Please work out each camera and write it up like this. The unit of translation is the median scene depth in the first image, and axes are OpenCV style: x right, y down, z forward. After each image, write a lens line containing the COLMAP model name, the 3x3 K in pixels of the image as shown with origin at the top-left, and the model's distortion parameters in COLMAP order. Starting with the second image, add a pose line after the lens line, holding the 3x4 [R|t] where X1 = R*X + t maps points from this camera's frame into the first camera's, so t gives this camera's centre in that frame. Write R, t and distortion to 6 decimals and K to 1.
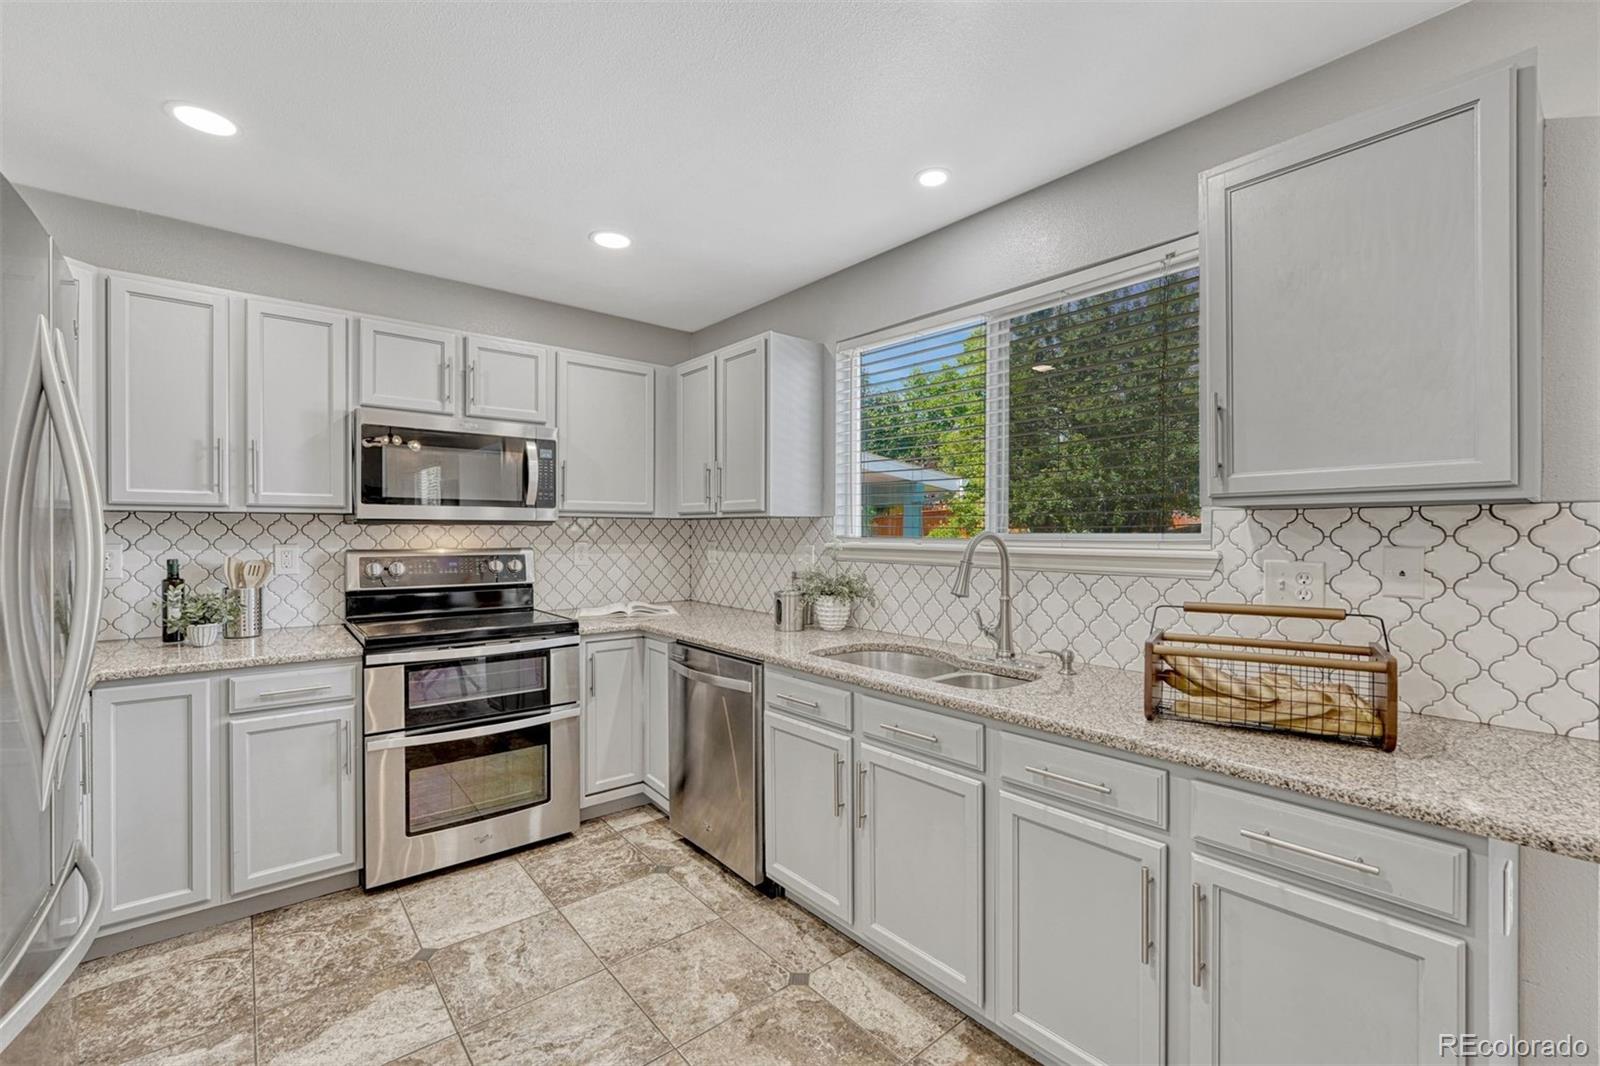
lens RADIAL K [[672.9, 0, 790.7], [0, 672.9, 537.6], [0, 0, 1]] dist [-0.002805, 0.001784]
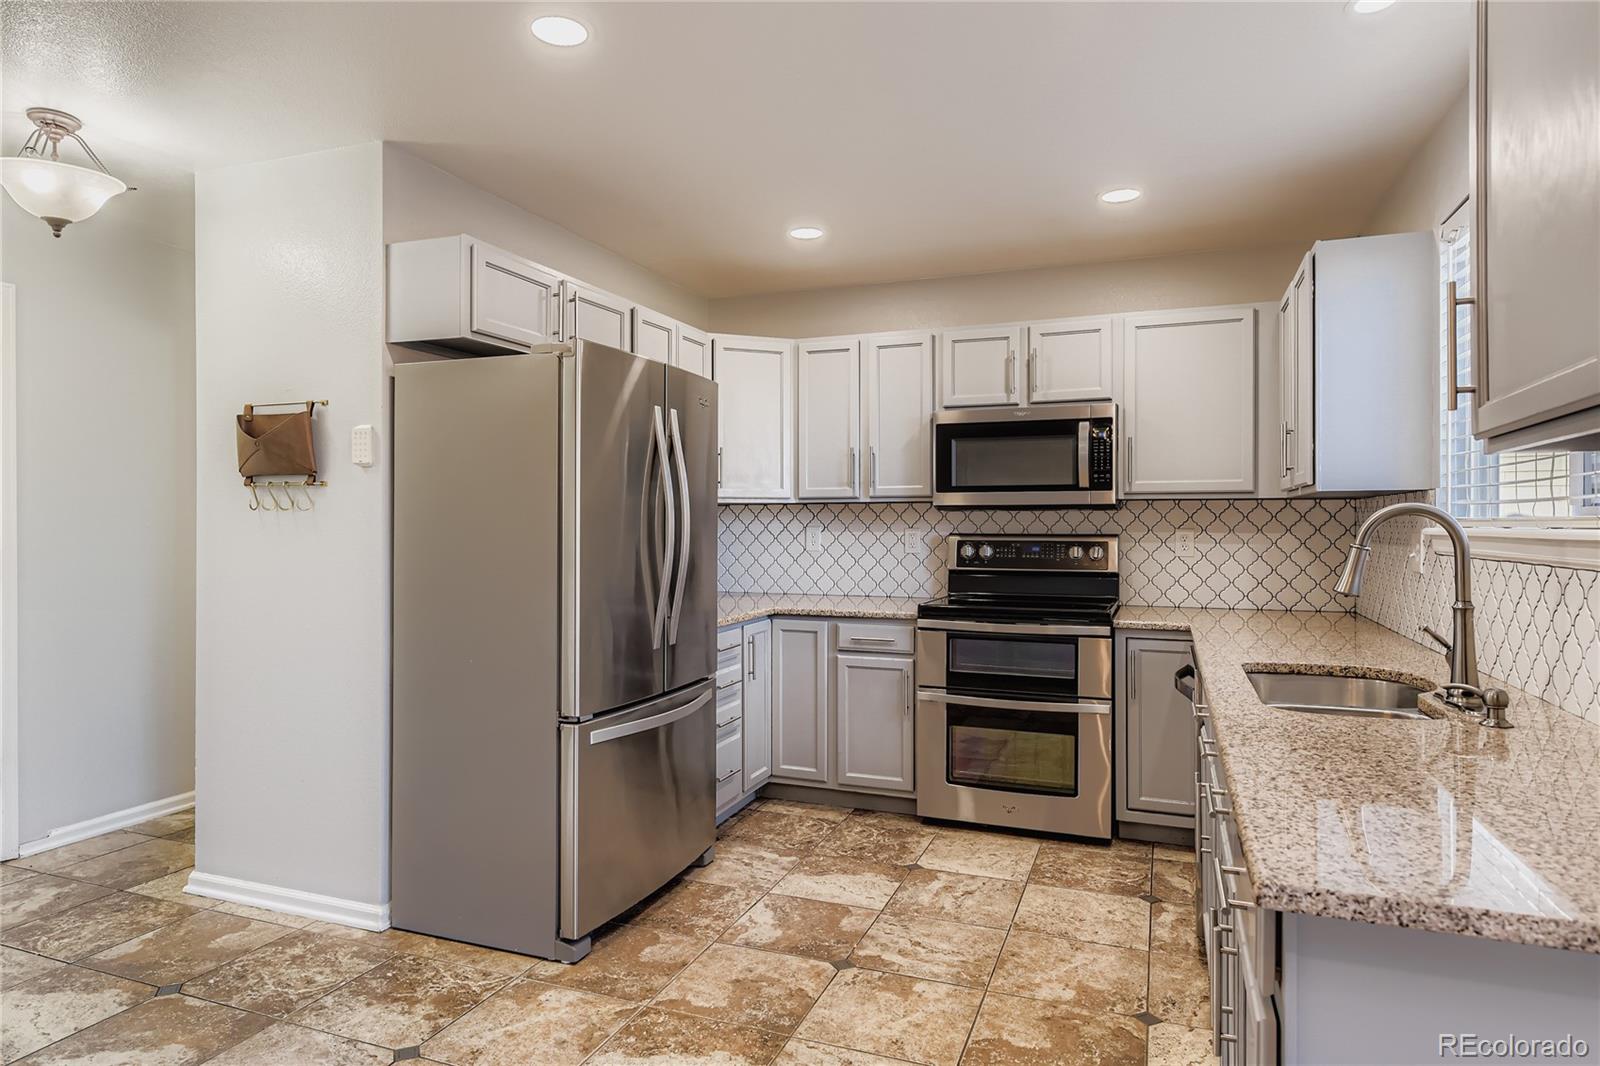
lens RADIAL K [[931.8, 0, 807.5], [0, 931.8, 524.6], [0, 0, 1]] dist [0.043135, 0.001896]
pose [[0.503728, -0.002588, -0.863858, 0.709914], [-0.007882, 0.999940, -0.007591, 0.020618], [0.863826, 0.010633, 0.503678, -0.011157]]
